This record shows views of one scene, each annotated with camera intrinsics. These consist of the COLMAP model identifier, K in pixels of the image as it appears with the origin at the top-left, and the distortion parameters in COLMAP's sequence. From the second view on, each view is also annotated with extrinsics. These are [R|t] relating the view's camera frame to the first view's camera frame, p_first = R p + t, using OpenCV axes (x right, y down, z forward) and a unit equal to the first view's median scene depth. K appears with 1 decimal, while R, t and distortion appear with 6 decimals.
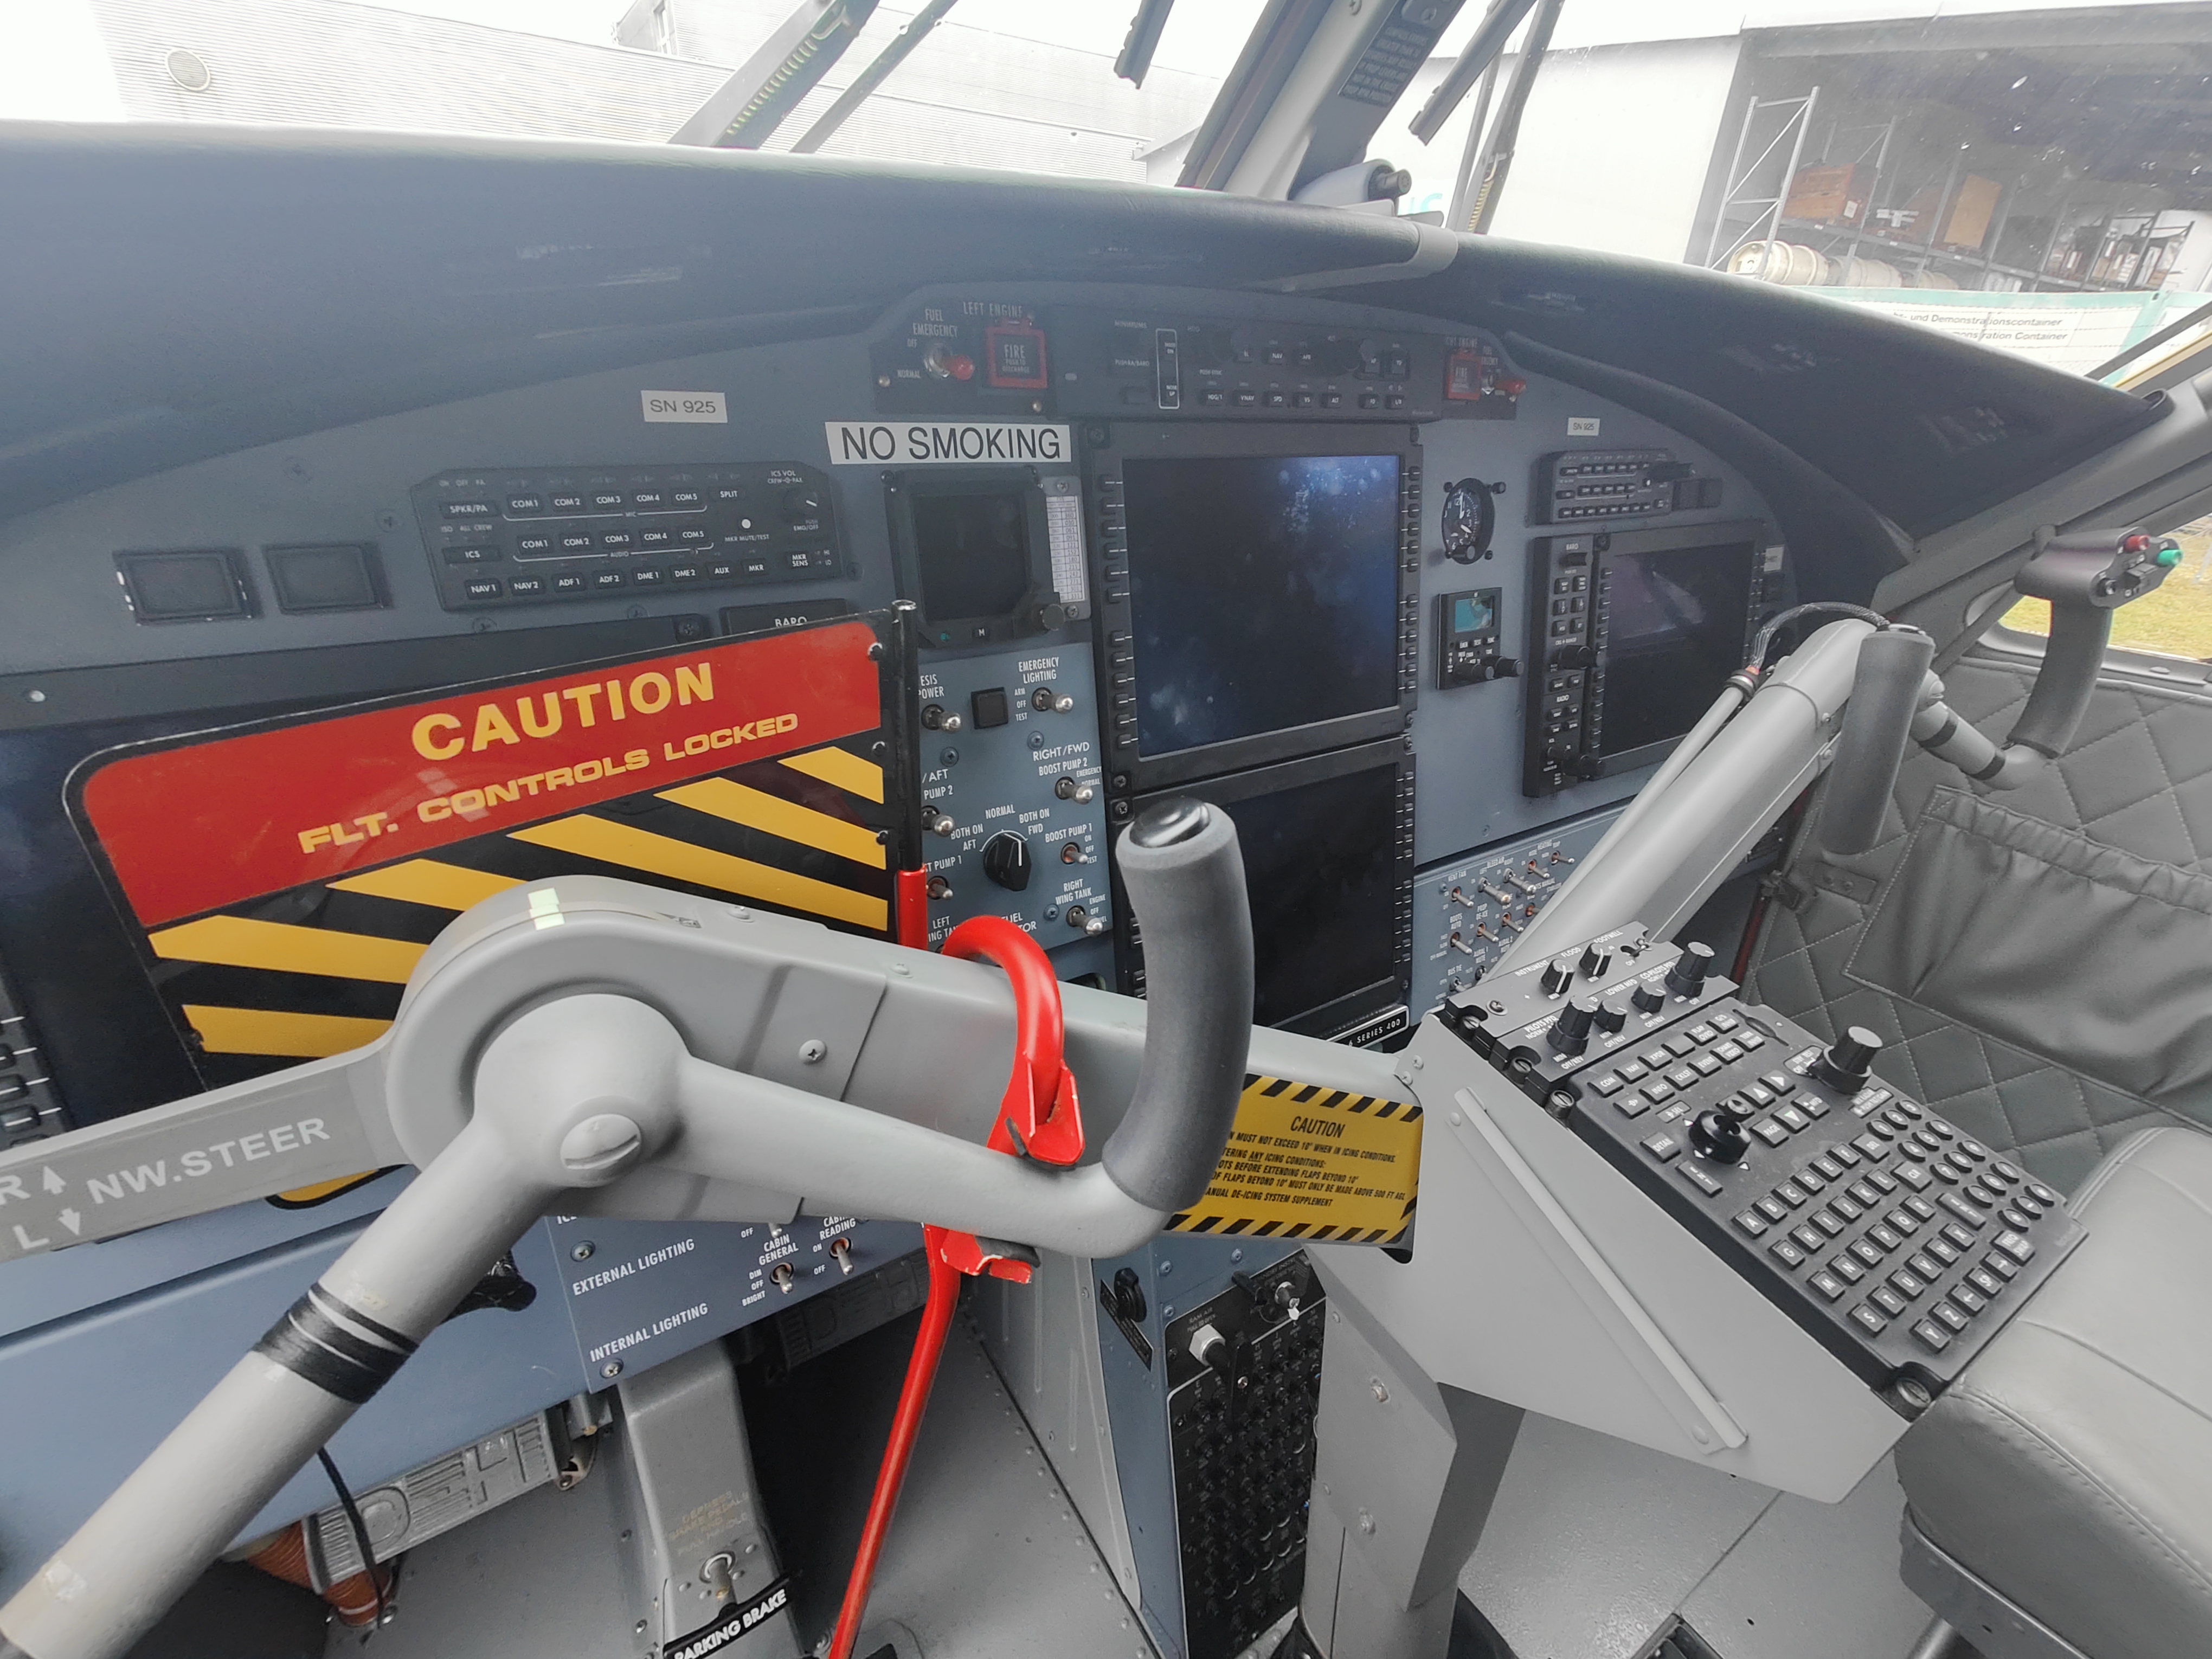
lens RADIAL K [[961.3, 0, 1104.2], [0, 961.3, 837.6], [0, 0, 1]] dist [-0.003017, -0.000469]
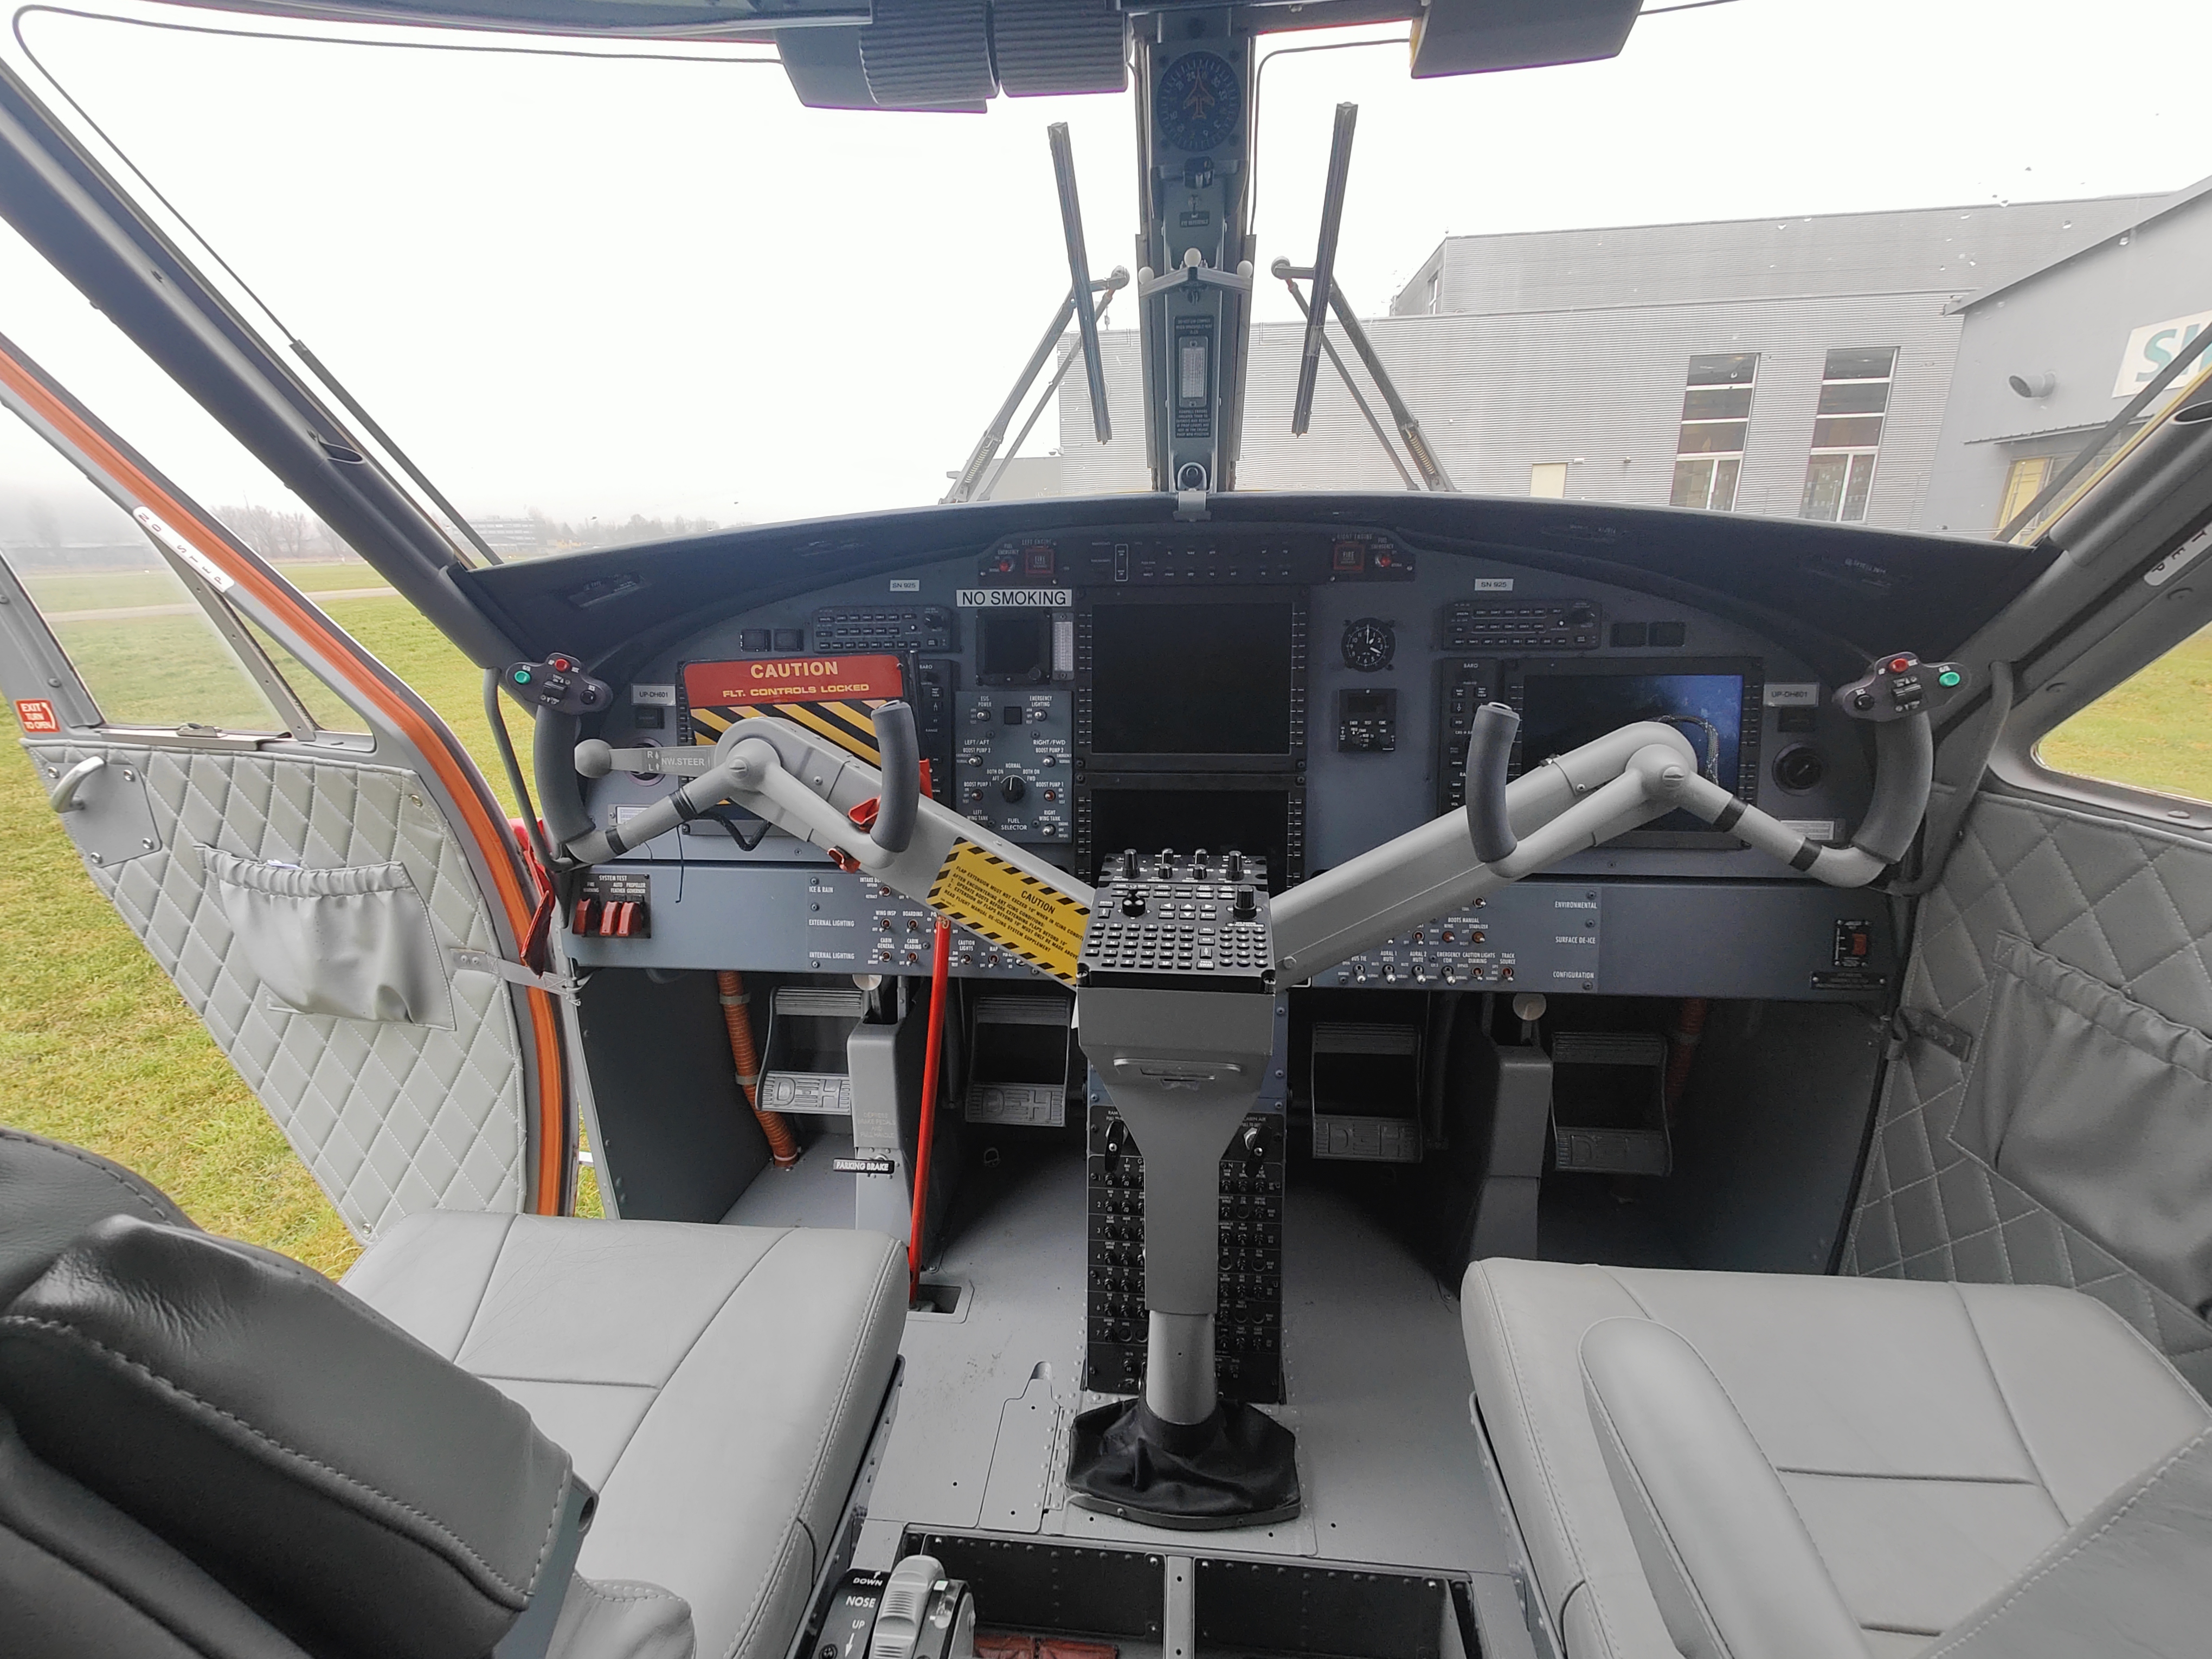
lens RADIAL K [[961.3, 0, 1104.2], [0, 961.3, 837.6], [0, 0, 1]] dist [-0.003017, -0.000469]
pose [[0.792471, 0.129221, -0.596063, 1.366489], [-0.229658, 0.968589, -0.095351, 0.289347], [0.565019, 0.212453, 0.797256, -0.539902]]
